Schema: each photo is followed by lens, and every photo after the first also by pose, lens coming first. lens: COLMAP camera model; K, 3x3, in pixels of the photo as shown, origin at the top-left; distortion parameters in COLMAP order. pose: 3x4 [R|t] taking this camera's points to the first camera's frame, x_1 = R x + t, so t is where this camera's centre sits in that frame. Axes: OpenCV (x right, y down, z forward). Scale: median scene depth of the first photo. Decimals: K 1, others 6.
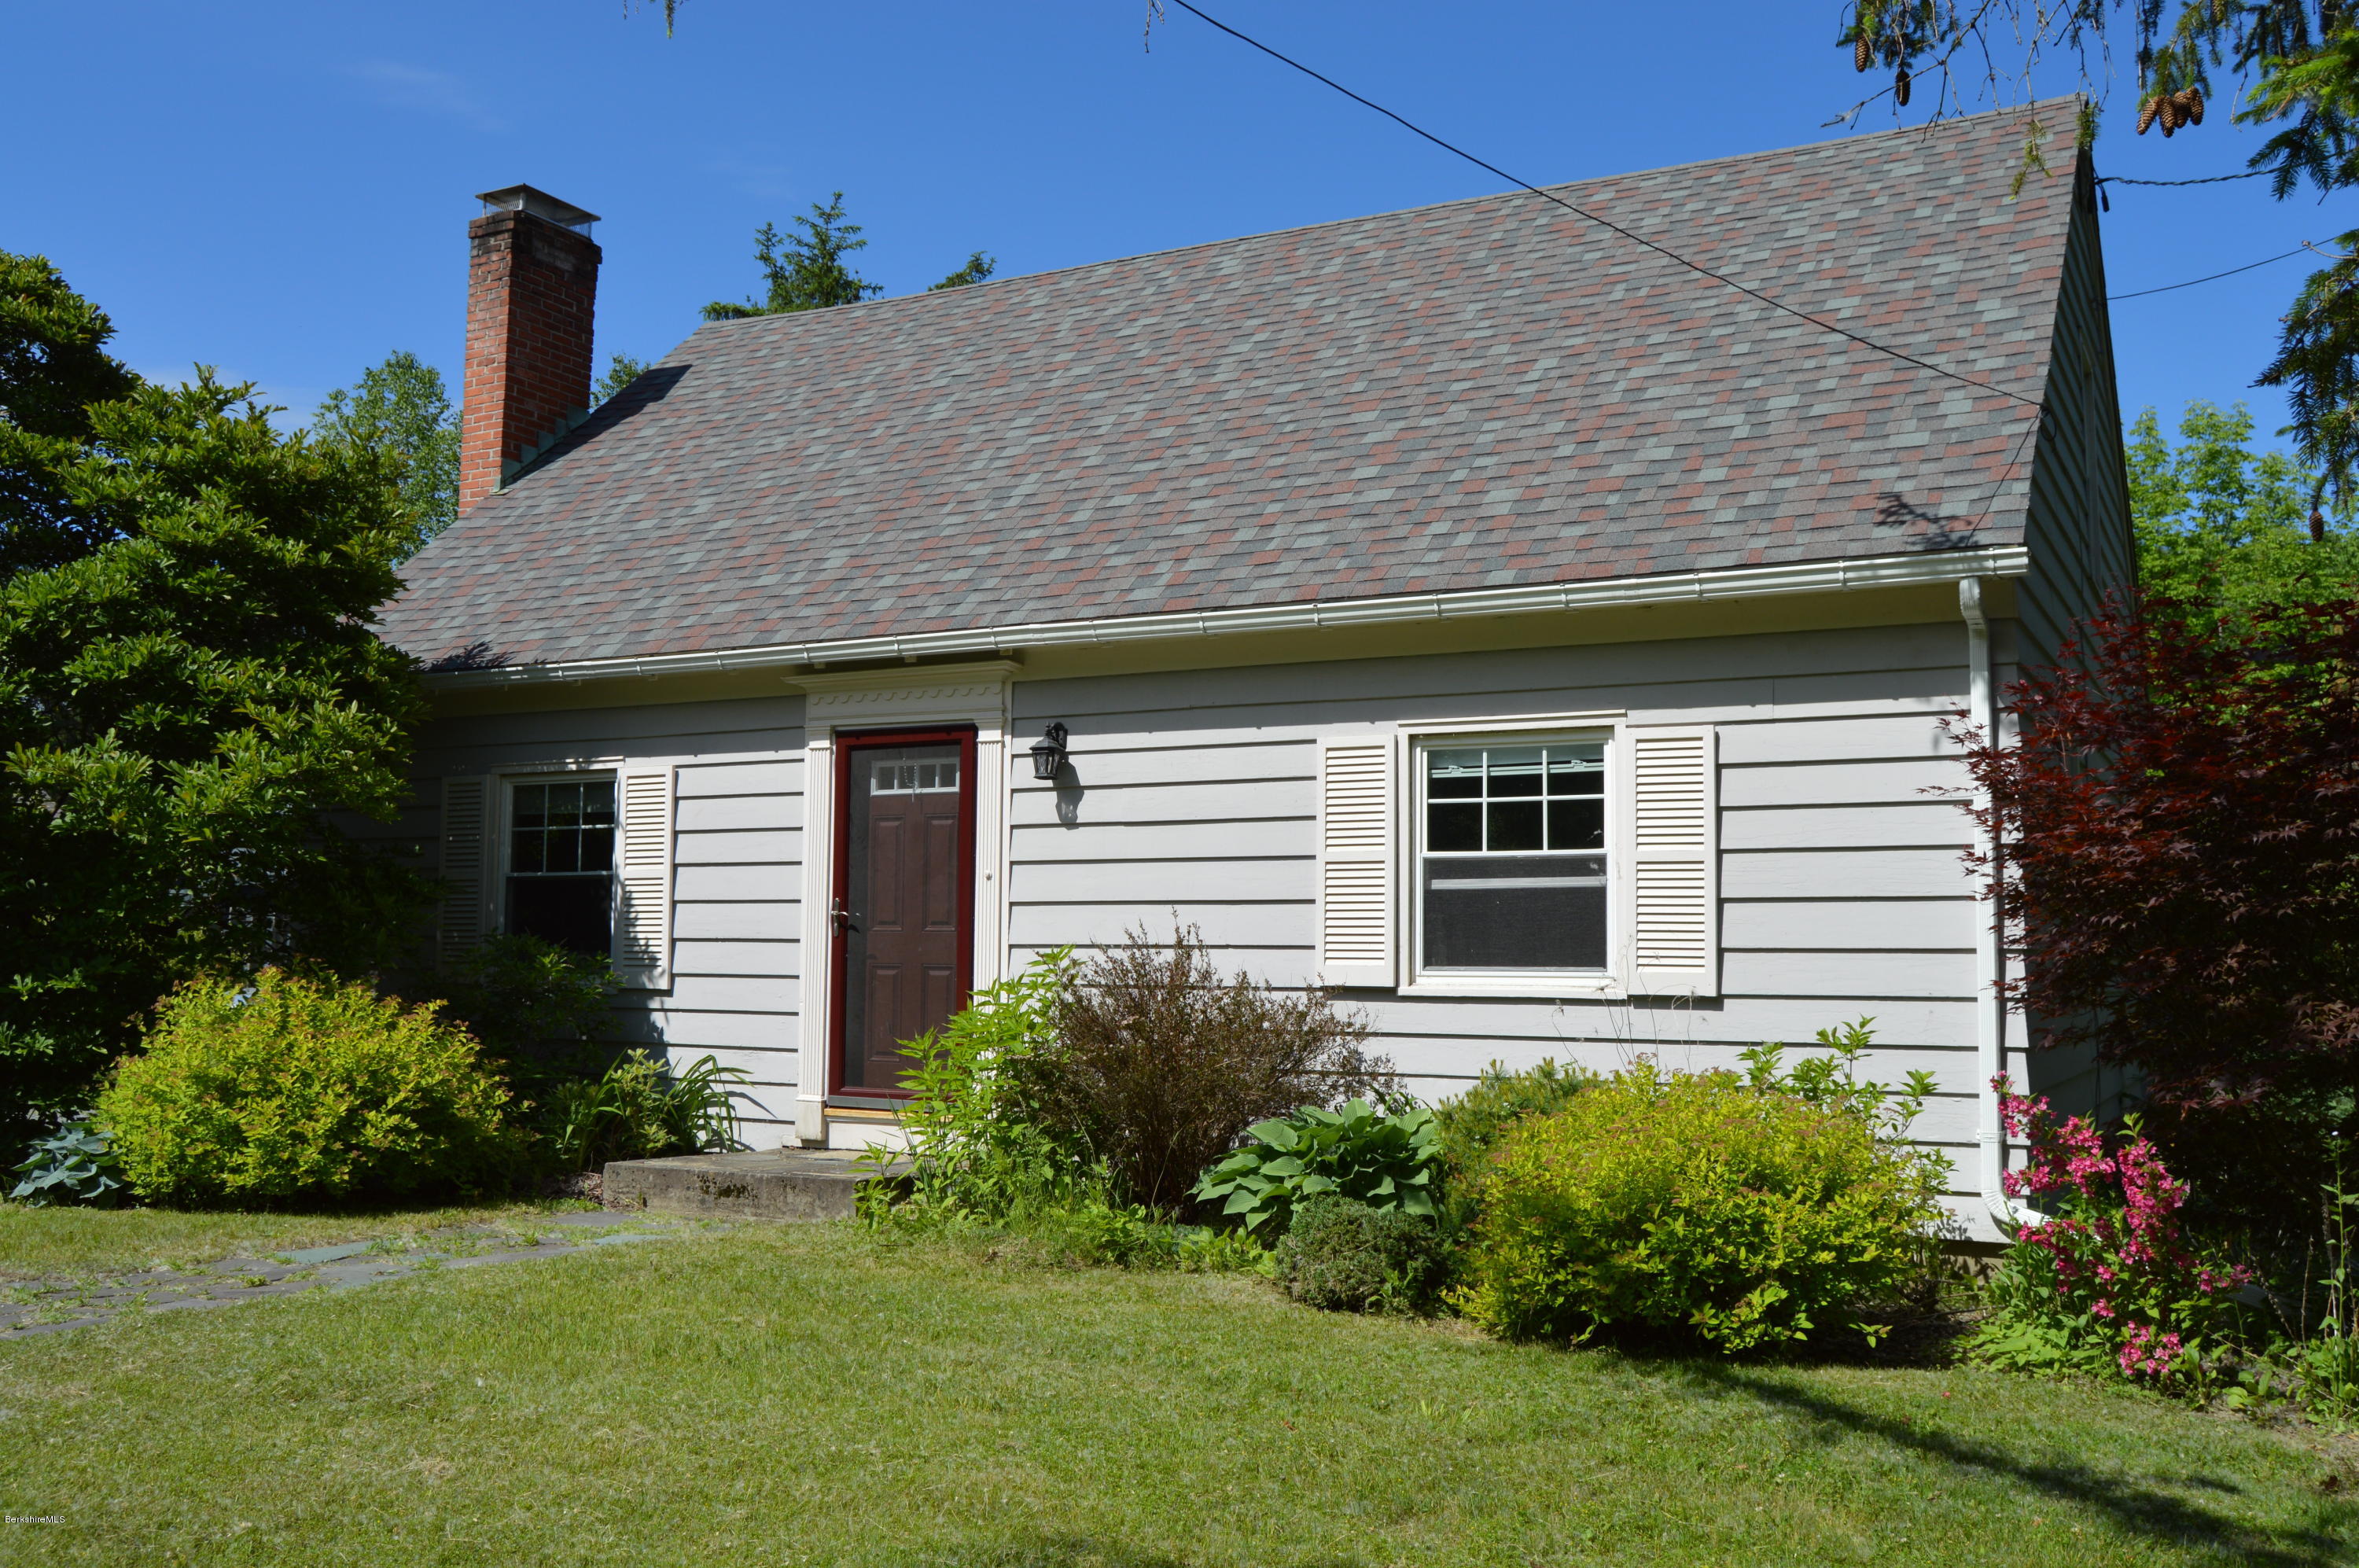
lens RADIAL K [[2101.6, 0, 1179.5], [0, 2101.6, 784.0], [0, 0, 1]] dist [-0.082826, -0.004683]
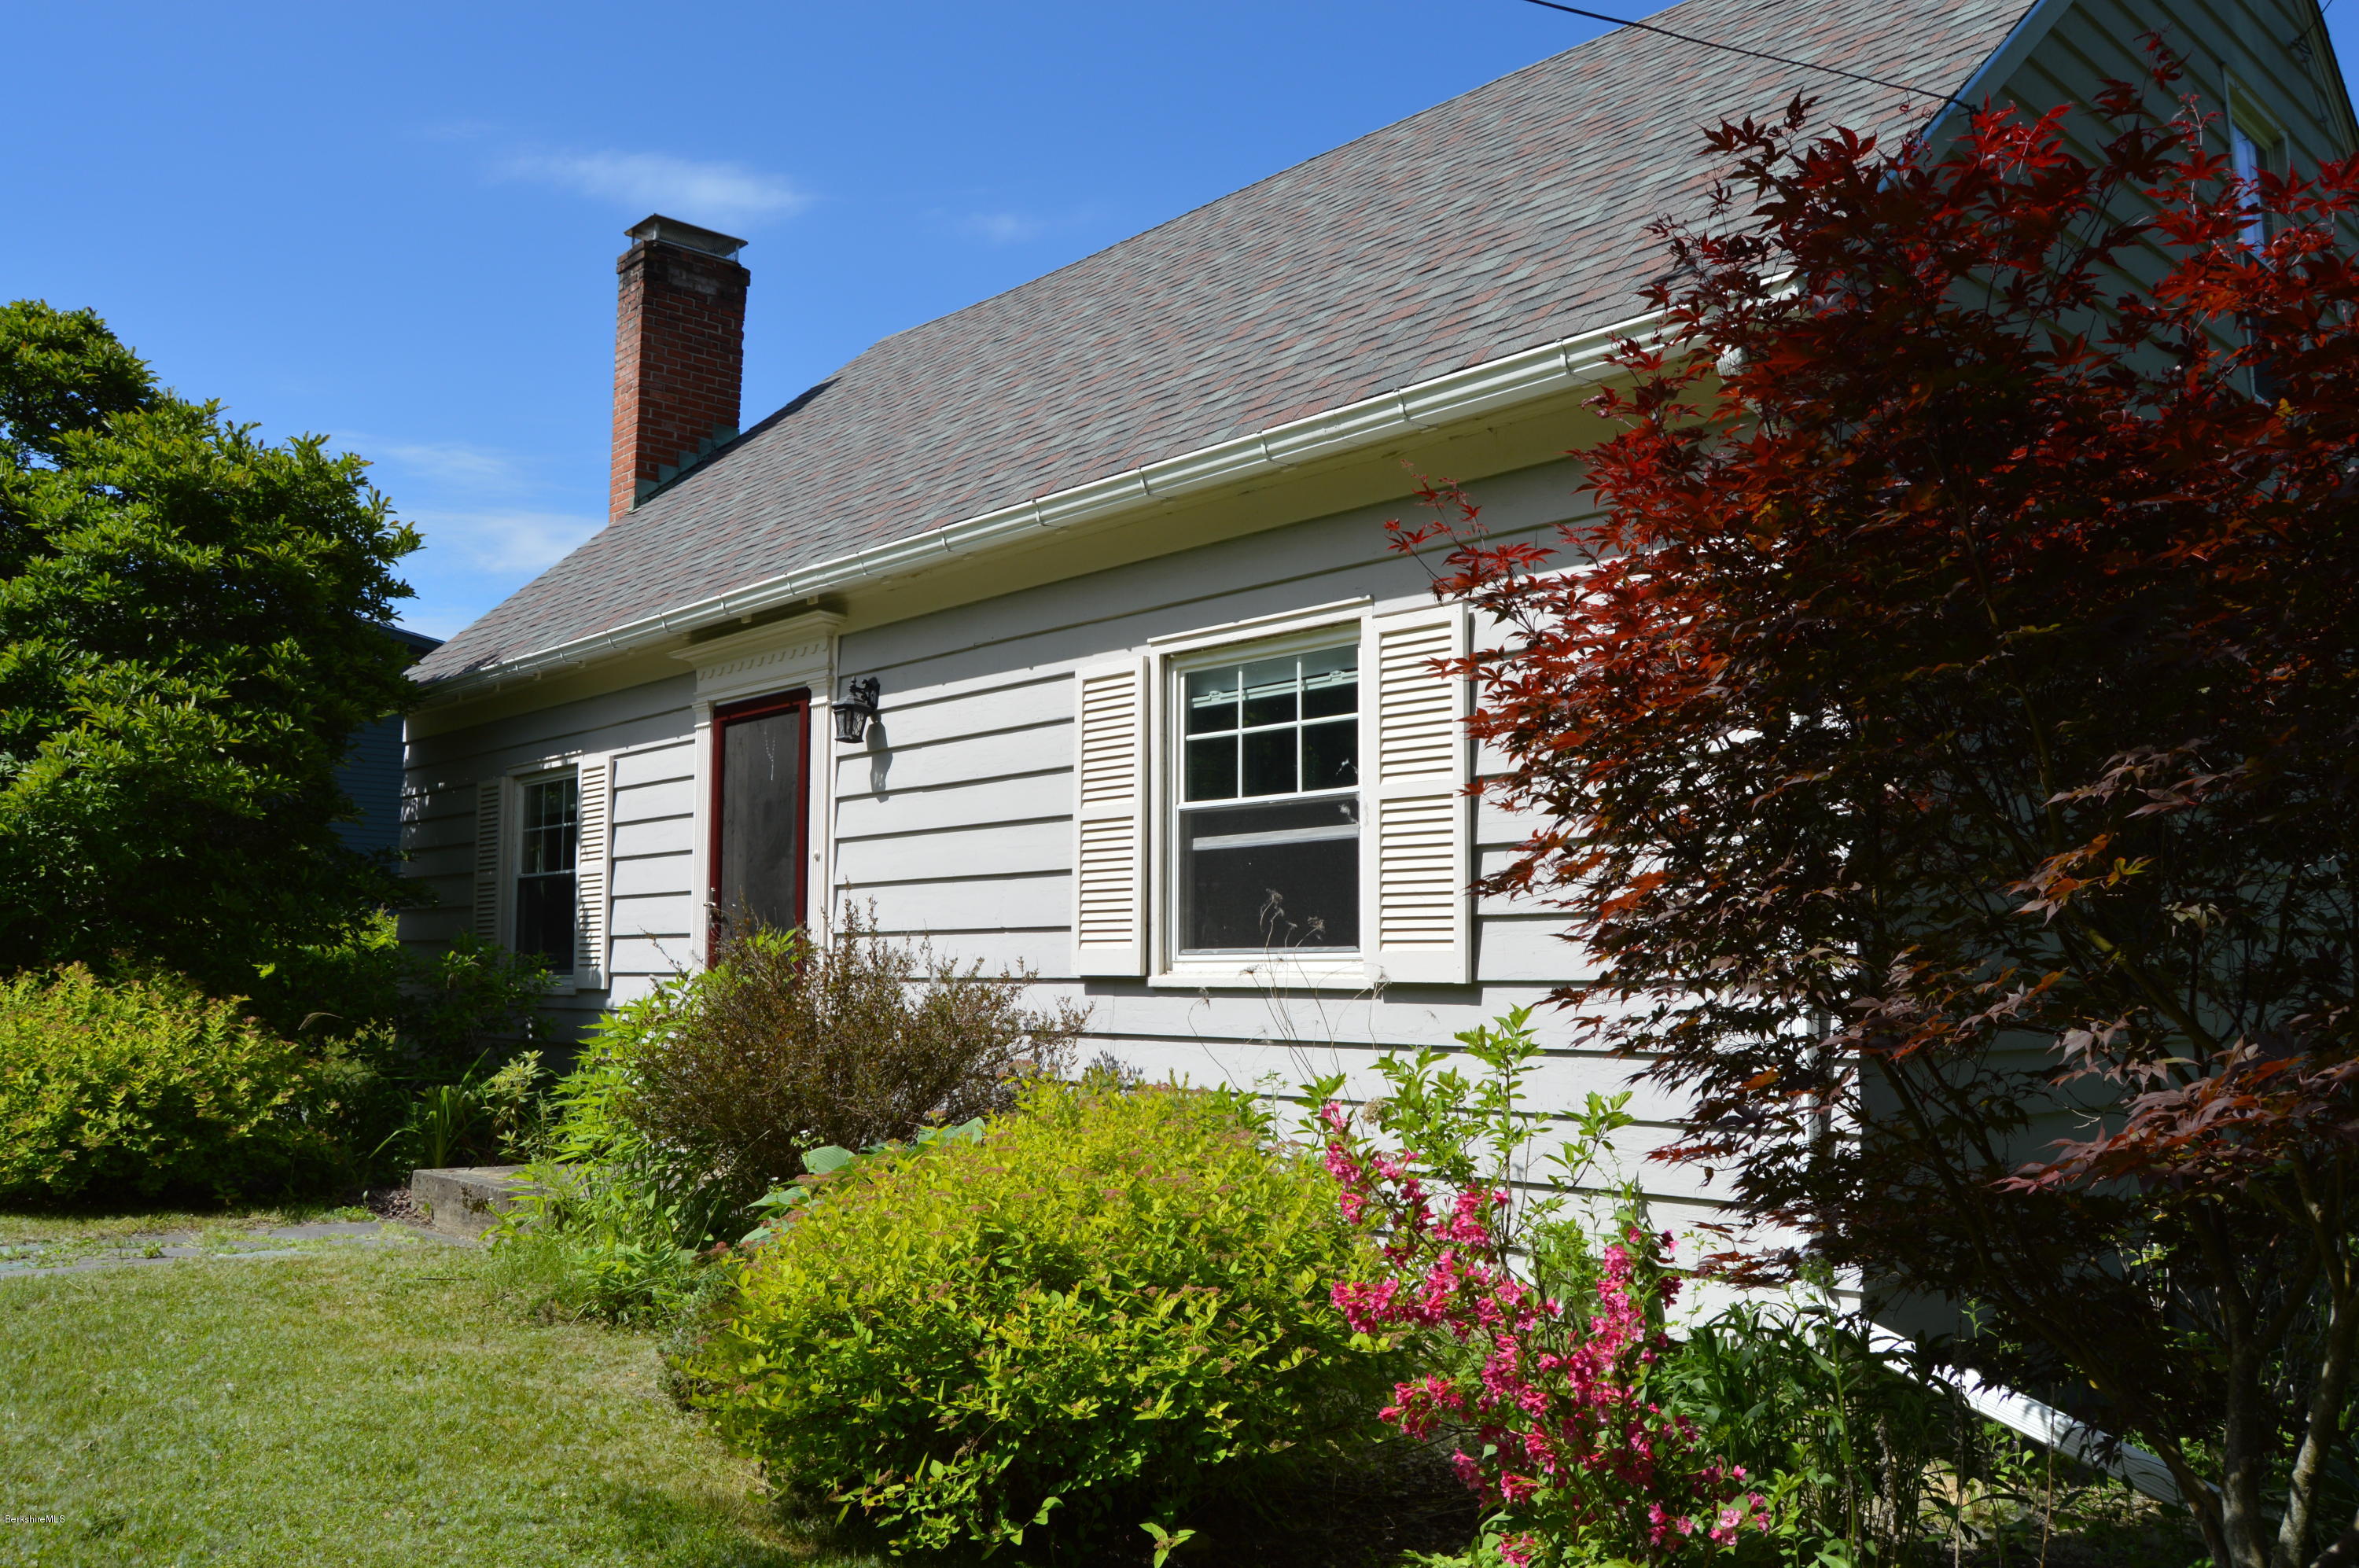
lens RADIAL K [[1878.3, 0, 1179.5], [0, 1878.3, 784.0], [0, 0, 1]] dist [-0.091392, 0.034255]
pose [[0.945115, -0.041780, -0.324055, 0.341971], [0.035198, 0.999038, -0.026147, 0.043331], [0.324836, 0.013306, 0.945677, 0.336358]]
